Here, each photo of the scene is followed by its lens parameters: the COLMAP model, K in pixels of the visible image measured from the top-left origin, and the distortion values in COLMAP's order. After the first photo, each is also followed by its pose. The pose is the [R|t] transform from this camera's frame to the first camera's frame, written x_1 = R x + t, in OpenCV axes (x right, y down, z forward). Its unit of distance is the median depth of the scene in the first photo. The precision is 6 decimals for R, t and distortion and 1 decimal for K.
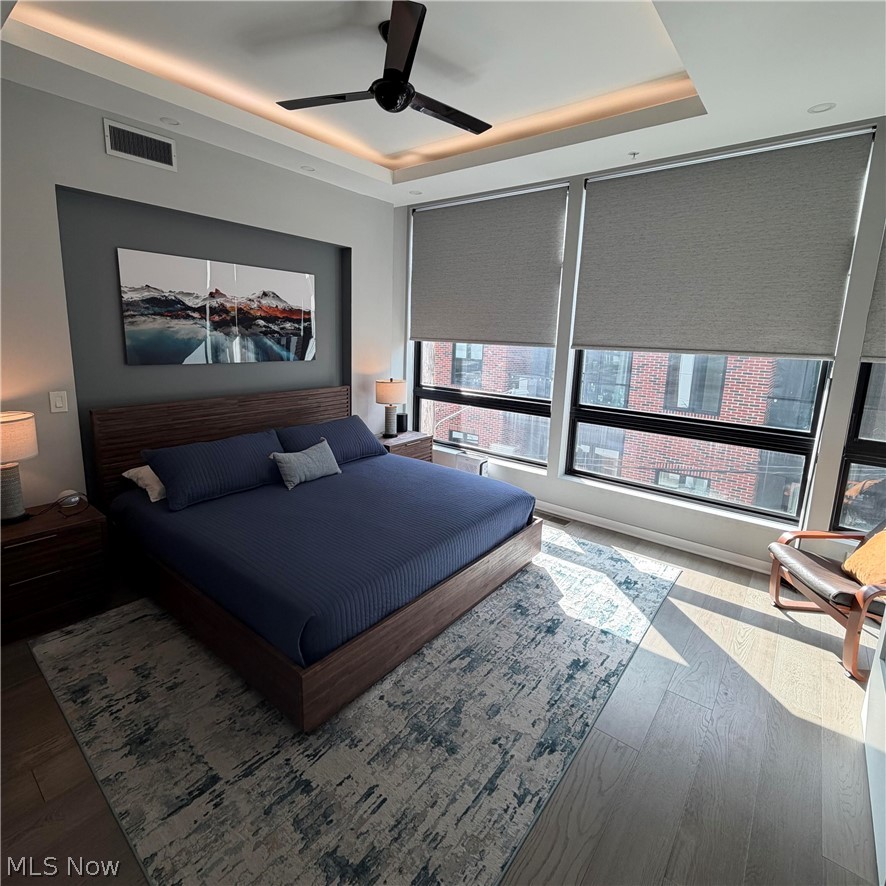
lens RADIAL K [[473.1, 0, 434.2], [0, 473.1, 416.3], [0, 0, 1]] dist [-0.005754, 0.000527]
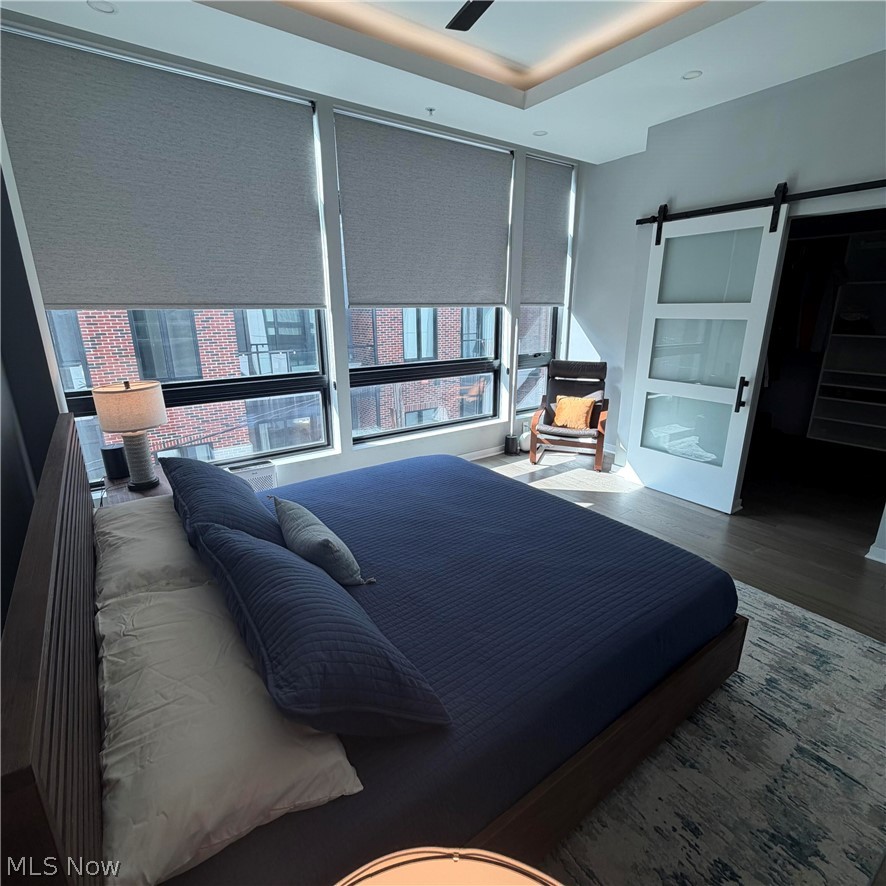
lens RADIAL K [[473.1, 0, 447.5], [0, 473.1, 444.1], [0, 0, 1]] dist [-0.005754, 0.000527]
pose [[0.256137, -0.302915, 0.917952, -1.216515], [0.181005, 0.947864, 0.262279, -0.207515], [-0.949543, 0.098975, 0.297612, 1.196794]]
